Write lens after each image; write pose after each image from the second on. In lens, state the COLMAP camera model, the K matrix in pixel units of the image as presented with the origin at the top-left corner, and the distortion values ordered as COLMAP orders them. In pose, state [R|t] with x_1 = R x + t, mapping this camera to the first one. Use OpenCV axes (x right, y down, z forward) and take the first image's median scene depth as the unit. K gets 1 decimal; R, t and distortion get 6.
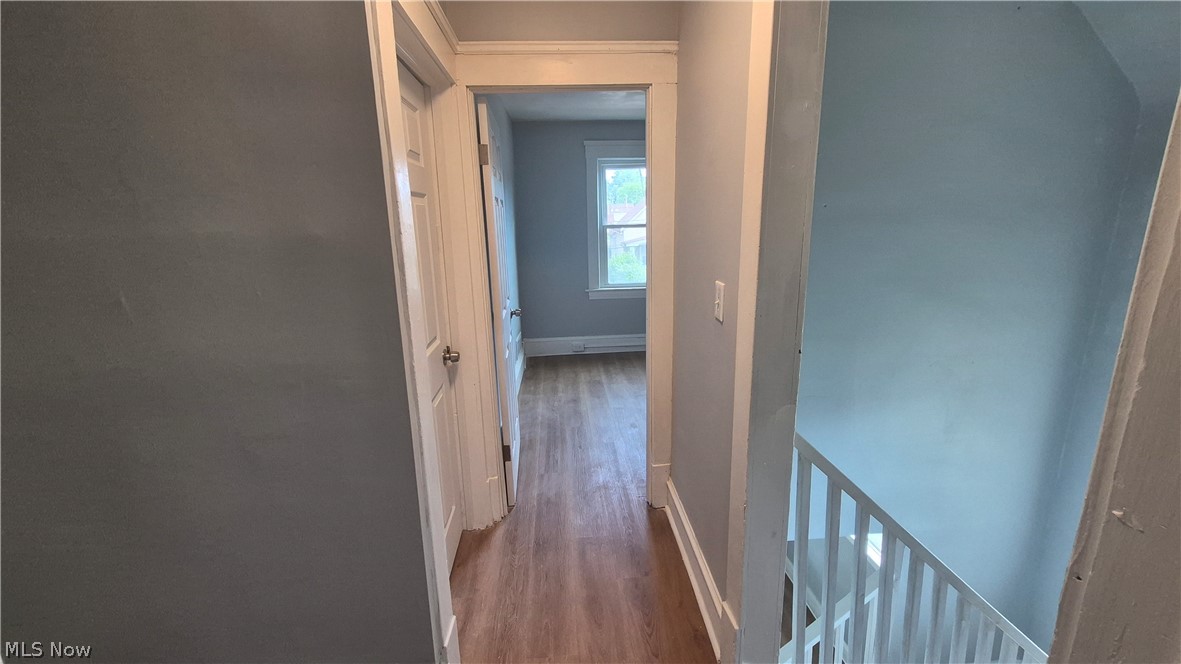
lens RADIAL K [[455.7, 0, 596.4], [0, 455.7, 325.9], [0, 0, 1]] dist [-0.000944, -0.000295]
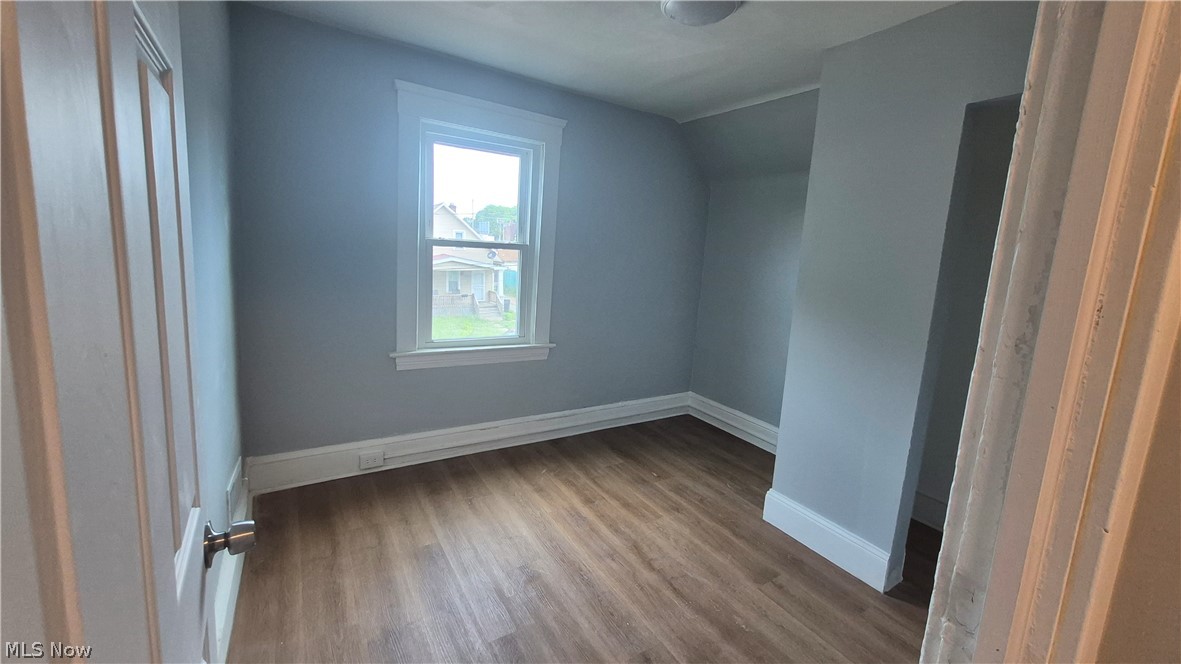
lens RADIAL K [[455.7, 0, 596.4], [0, 455.7, 325.9], [0, 0, 1]] dist [-0.000944, -0.000295]
pose [[0.873163, 0.013439, 0.487243, -0.080474], [0.009915, 0.998923, -0.045318, -0.092139], [-0.487328, 0.044401, 0.872090, 0.437522]]
